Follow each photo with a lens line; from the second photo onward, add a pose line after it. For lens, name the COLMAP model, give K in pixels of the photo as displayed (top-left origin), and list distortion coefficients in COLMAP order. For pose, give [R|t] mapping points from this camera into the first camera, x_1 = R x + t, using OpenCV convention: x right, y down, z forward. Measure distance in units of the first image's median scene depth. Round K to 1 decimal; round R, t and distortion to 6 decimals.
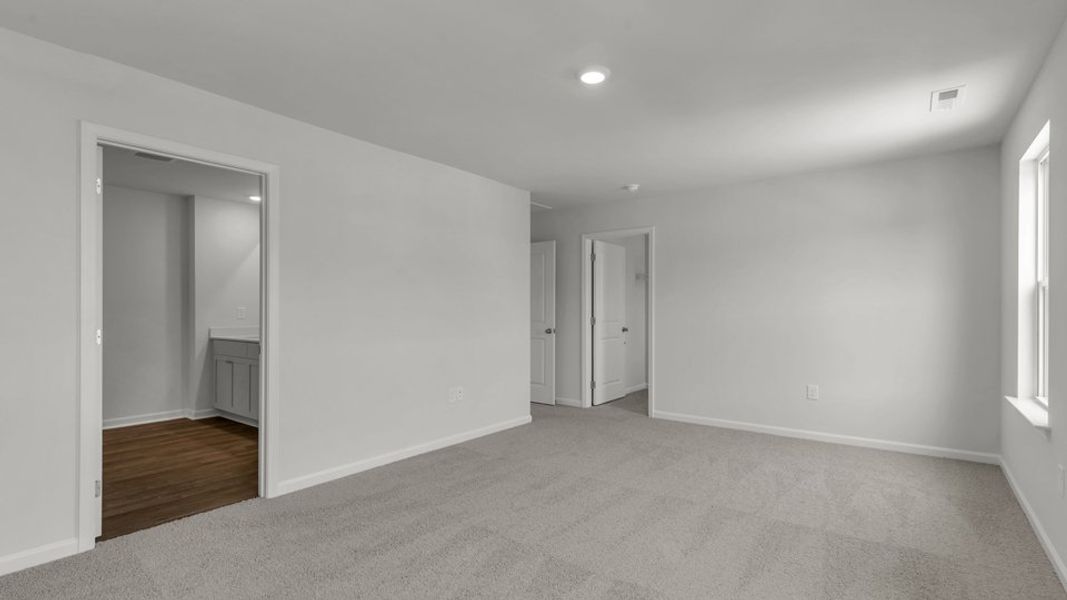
lens RADIAL K [[481.6, 0, 536.2], [0, 481.6, 299.8], [0, 0, 1]] dist [0.006743, -0.000169]
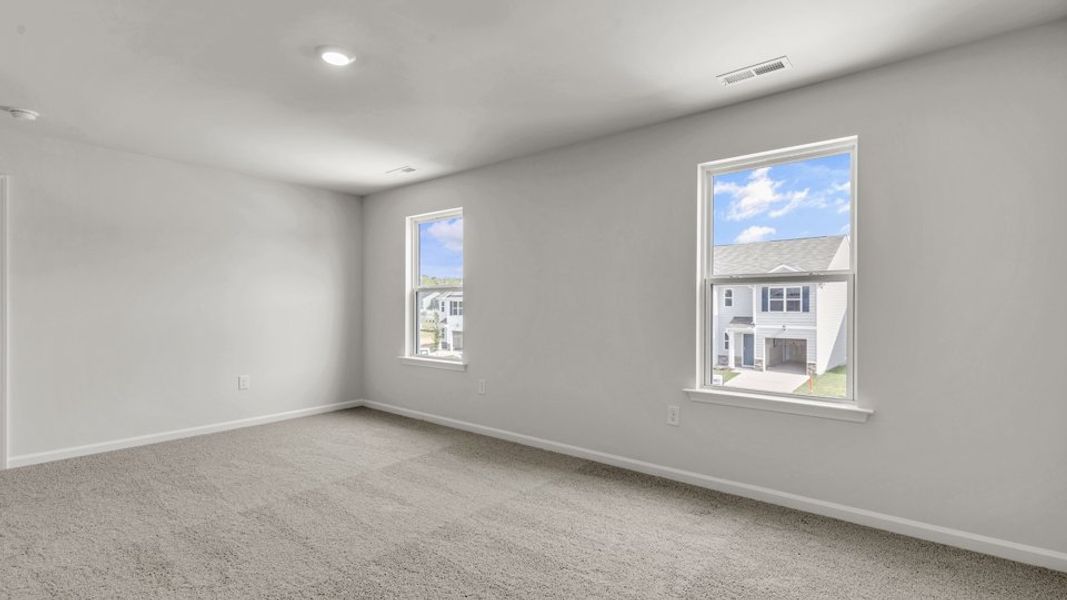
lens RADIAL K [[481.6, 0, 536.2], [0, 481.6, 299.8], [0, 0, 1]] dist [0.006743, -0.000169]
pose [[0.037033, 0.008843, 0.999275, -0.507539], [-0.026416, 0.999620, -0.007867, 0.001859], [-0.998965, -0.026106, 0.037252, 0.349228]]
